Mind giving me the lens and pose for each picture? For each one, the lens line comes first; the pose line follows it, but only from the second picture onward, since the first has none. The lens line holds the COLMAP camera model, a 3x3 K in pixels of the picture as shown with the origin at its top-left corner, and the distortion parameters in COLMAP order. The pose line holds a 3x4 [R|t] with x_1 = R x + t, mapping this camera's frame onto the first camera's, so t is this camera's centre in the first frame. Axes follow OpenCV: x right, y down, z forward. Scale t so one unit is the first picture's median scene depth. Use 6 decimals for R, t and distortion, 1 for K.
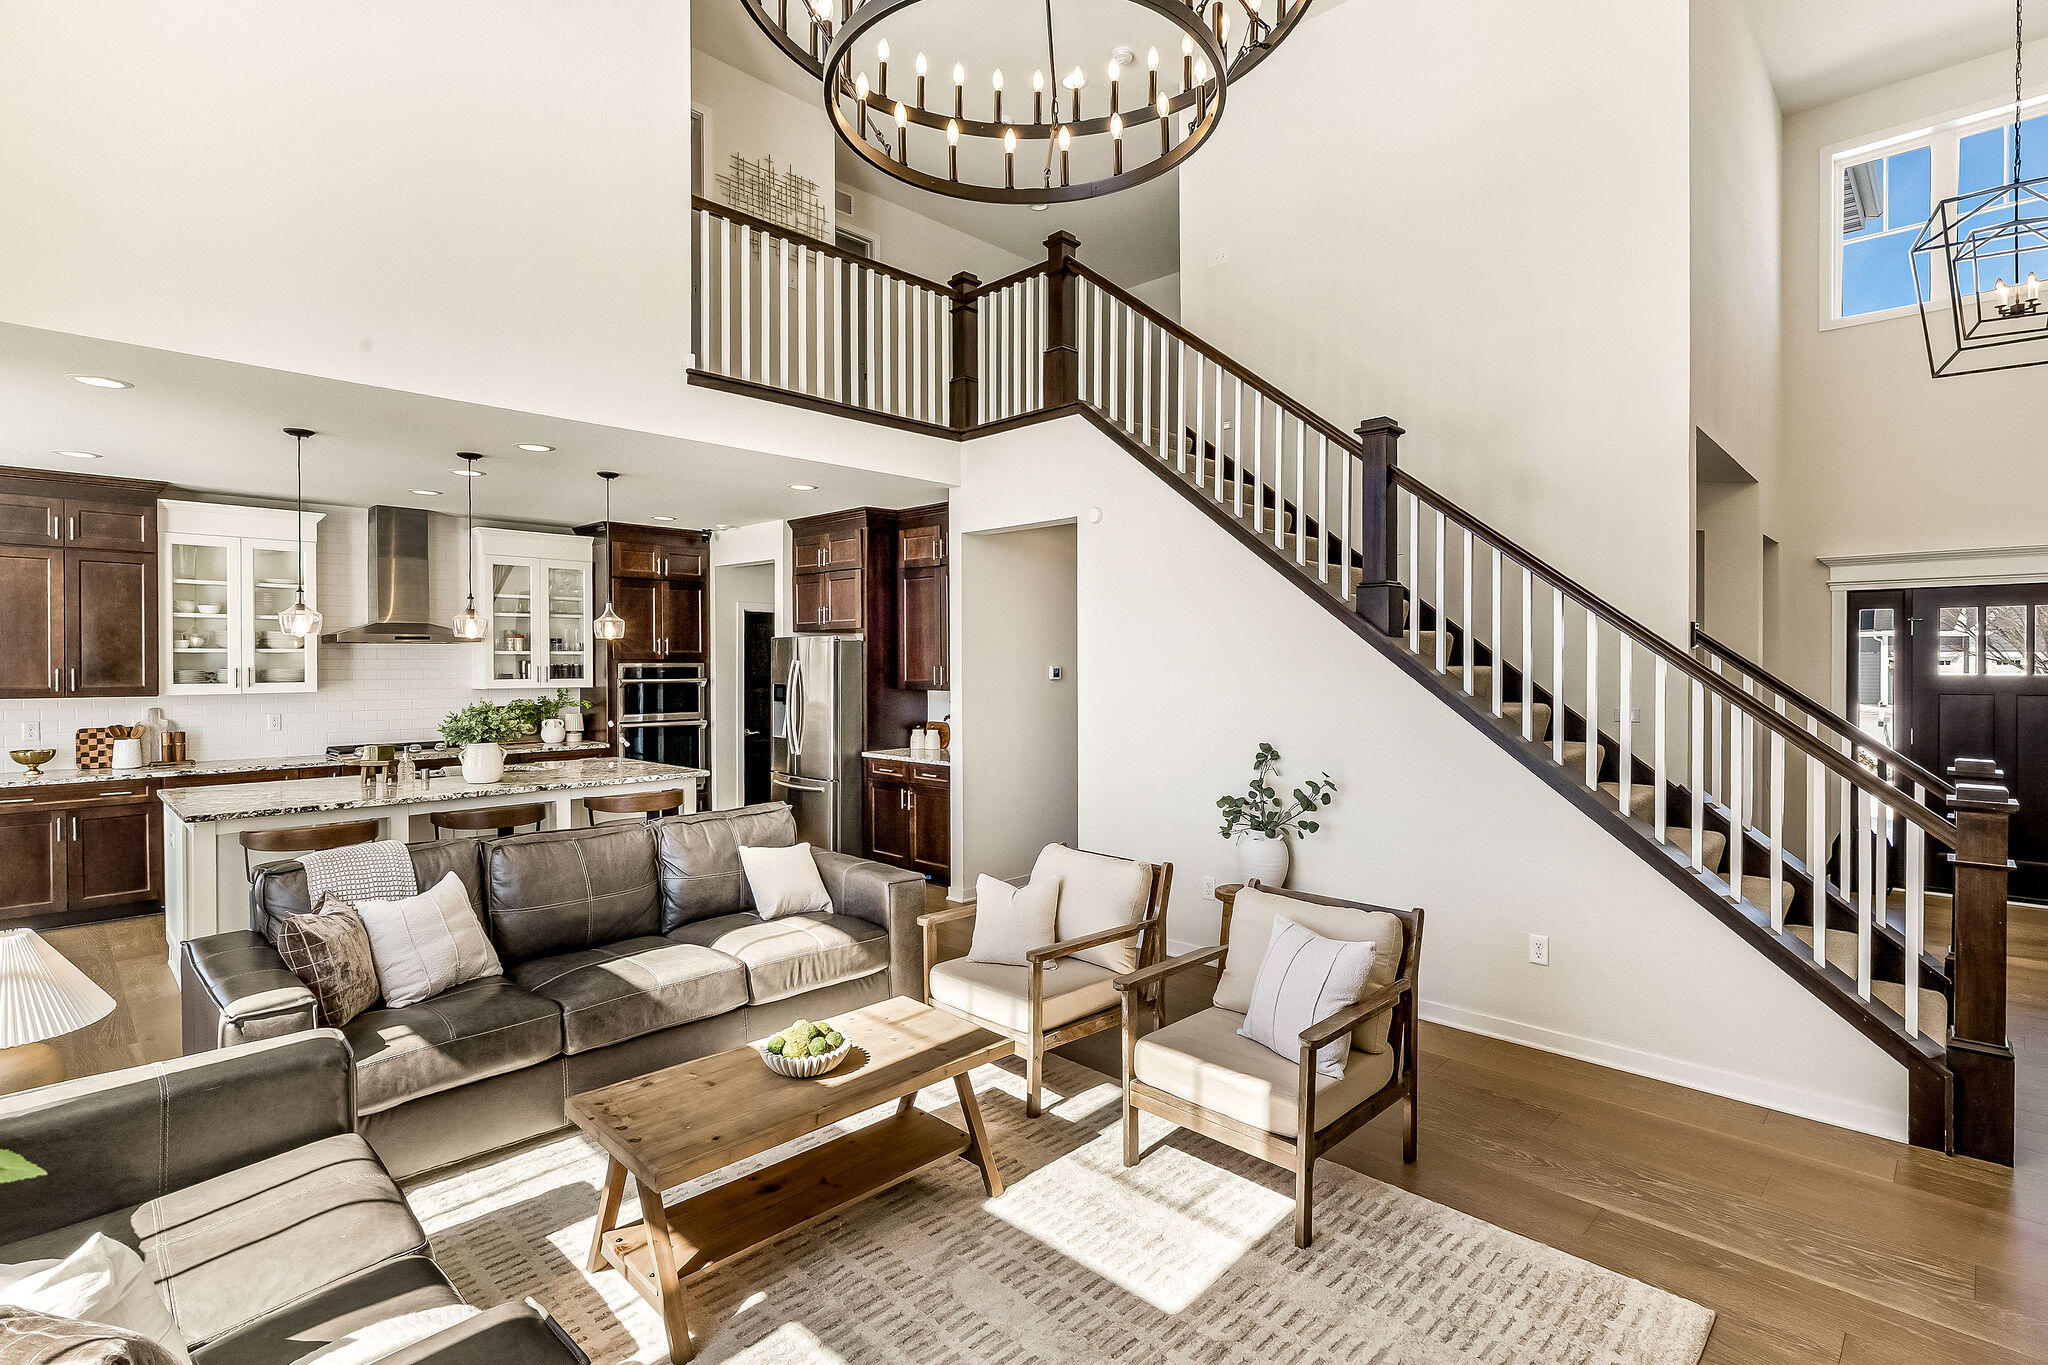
lens RADIAL K [[957.2, 0, 1033.5], [0, 957.2, 665.0], [0, 0, 1]] dist [-0.000283, 0.000033]
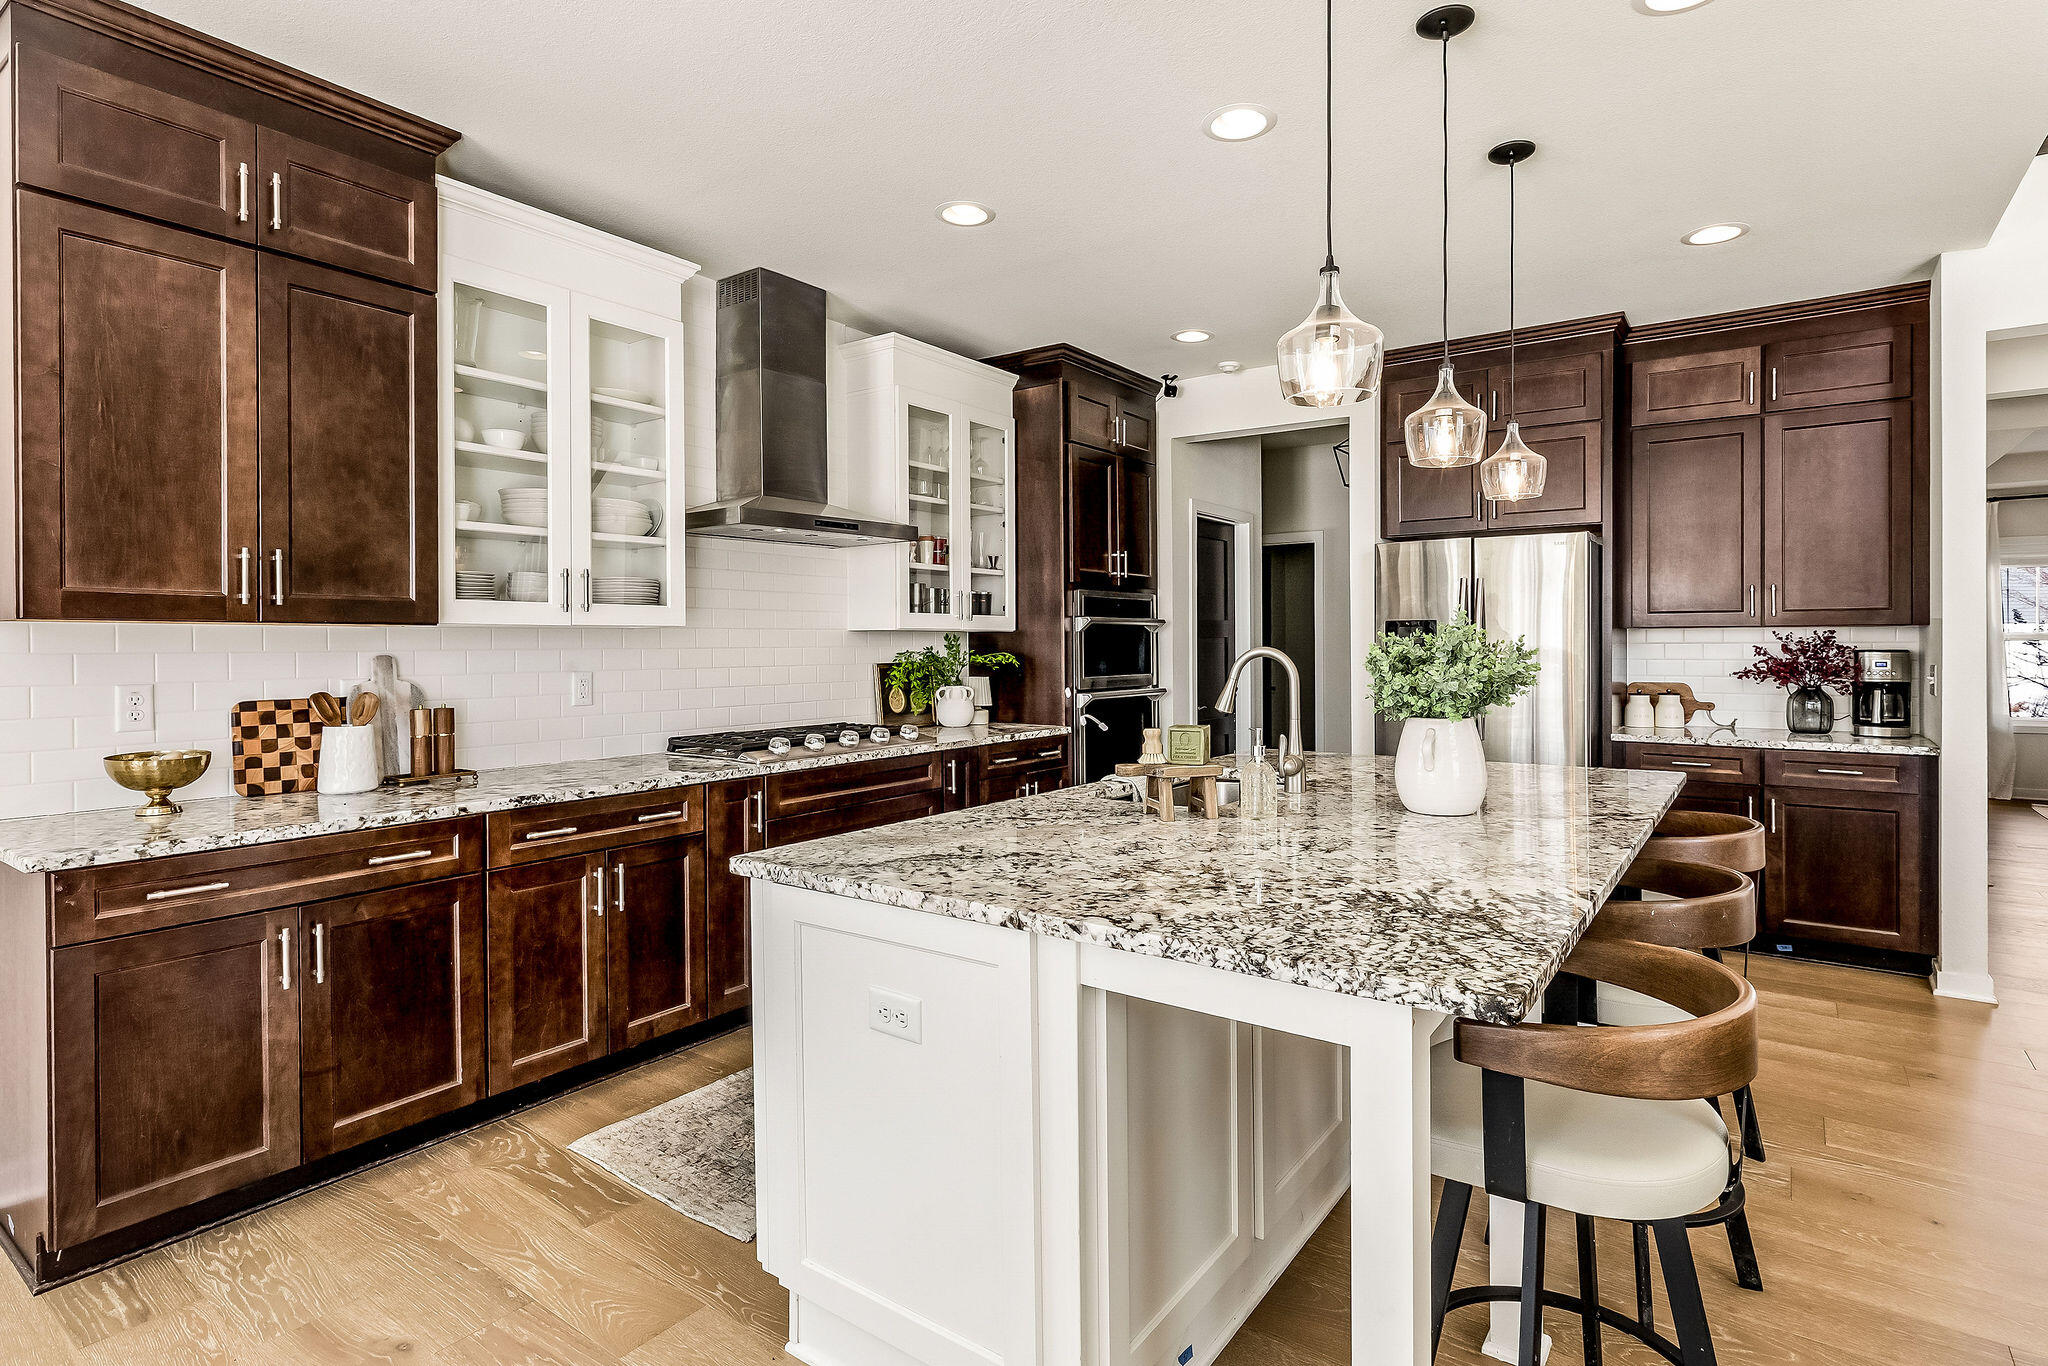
lens RADIAL K [[1027.1, 0, 1018.2], [0, 1027.1, 647.5], [0, 0, 1]] dist [0.000791, 0.000706]
pose [[0.991163, -0.000687, 0.132646, -0.712479], [0.000347, 0.999997, 0.002586, 0.041480], [-0.132648, -0.002517, 0.991160, 0.501287]]
